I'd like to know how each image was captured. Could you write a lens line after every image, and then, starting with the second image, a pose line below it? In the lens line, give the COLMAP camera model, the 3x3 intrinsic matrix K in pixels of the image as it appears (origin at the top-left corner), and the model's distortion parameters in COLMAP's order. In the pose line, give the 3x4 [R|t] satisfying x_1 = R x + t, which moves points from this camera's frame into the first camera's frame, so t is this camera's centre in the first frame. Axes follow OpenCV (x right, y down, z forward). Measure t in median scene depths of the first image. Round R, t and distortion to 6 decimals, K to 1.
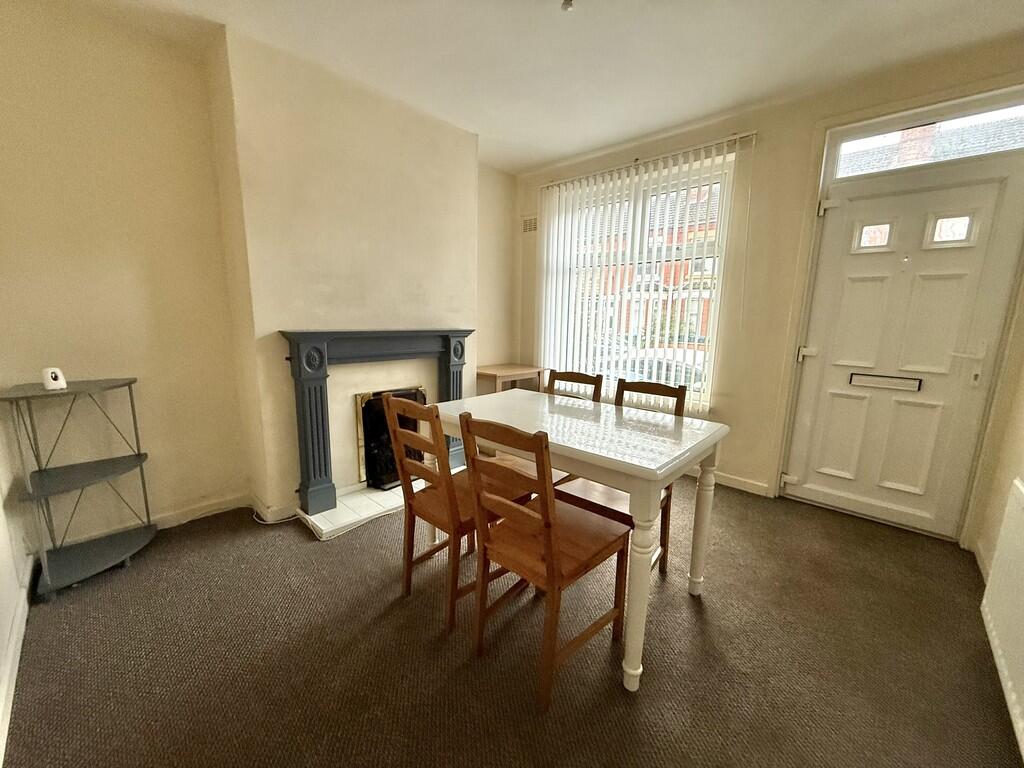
lens RADIAL K [[415.5, 0, 512.0], [0, 415.5, 384.0], [0, 0, 1]] dist [0.000727, 0.000087]
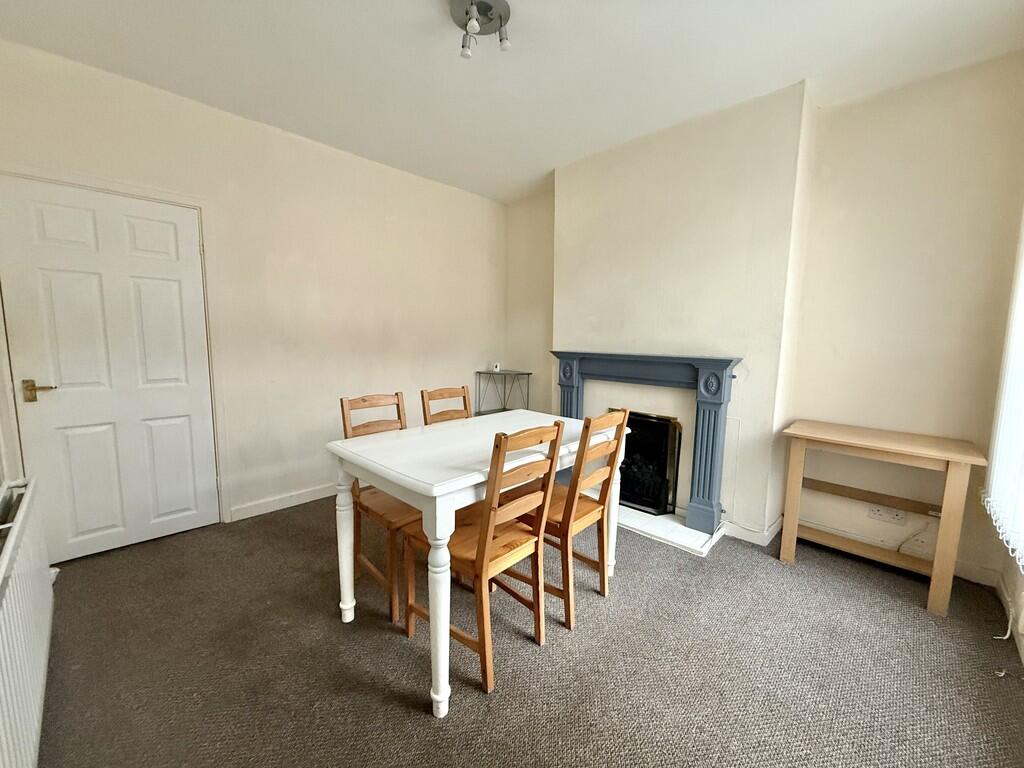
lens RADIAL K [[408.8, 0, 512.0], [0, 408.8, 384.0], [0, 0, 1]] dist [-0.000065, -0.000013]
pose [[-0.012530, 0.101072, -0.994800, 0.777521], [-0.171845, 0.979859, 0.101719, -0.112225], [0.985044, 0.172226, 0.005091, 0.729054]]
